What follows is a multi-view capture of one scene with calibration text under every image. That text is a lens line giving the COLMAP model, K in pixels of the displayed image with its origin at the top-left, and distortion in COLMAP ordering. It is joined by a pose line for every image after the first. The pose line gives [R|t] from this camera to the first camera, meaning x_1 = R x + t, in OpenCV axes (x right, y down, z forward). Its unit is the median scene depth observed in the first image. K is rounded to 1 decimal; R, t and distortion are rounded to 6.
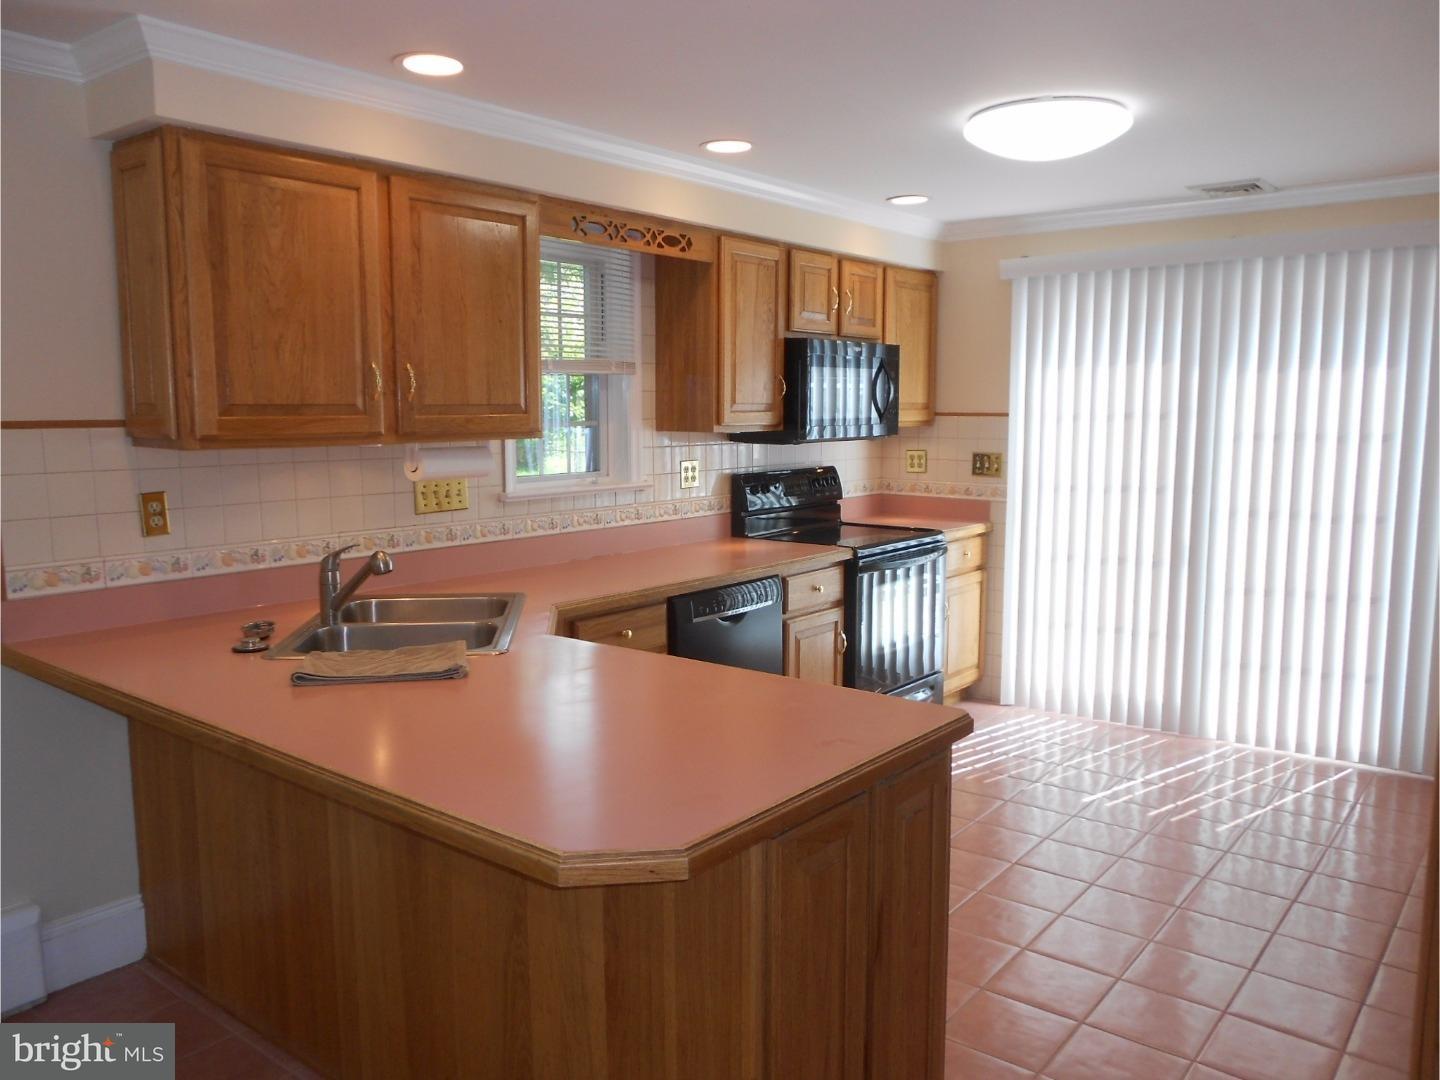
lens RADIAL K [[1062.3, 0, 718.8], [0, 1062.3, 525.7], [0, 0, 1]] dist [-0.216257, -0.000615]
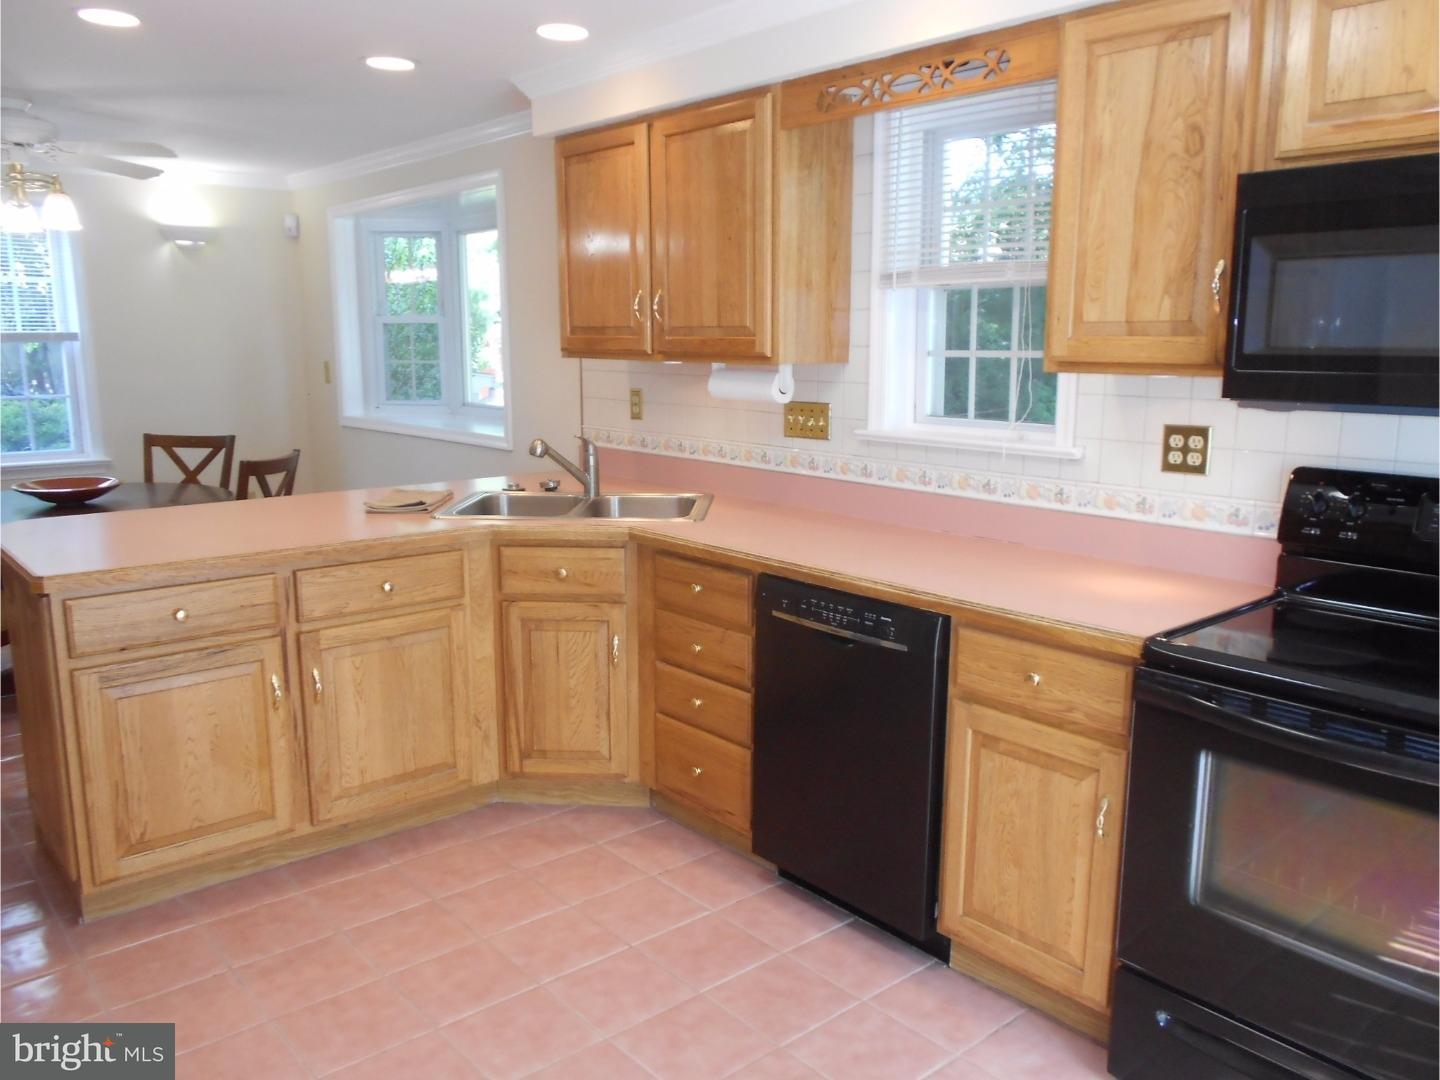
lens RADIAL K [[1096.0, 0, 720.0], [0, 1096.0, 540.0], [0, 0, 1]] dist [-0.011039, -0.003555]
pose [[-0.201781, 0.158843, -0.966464, 0.829199], [-0.120439, 0.975248, 0.185432, -0.110837], [0.971998, 0.153816, -0.177655, 1.222595]]
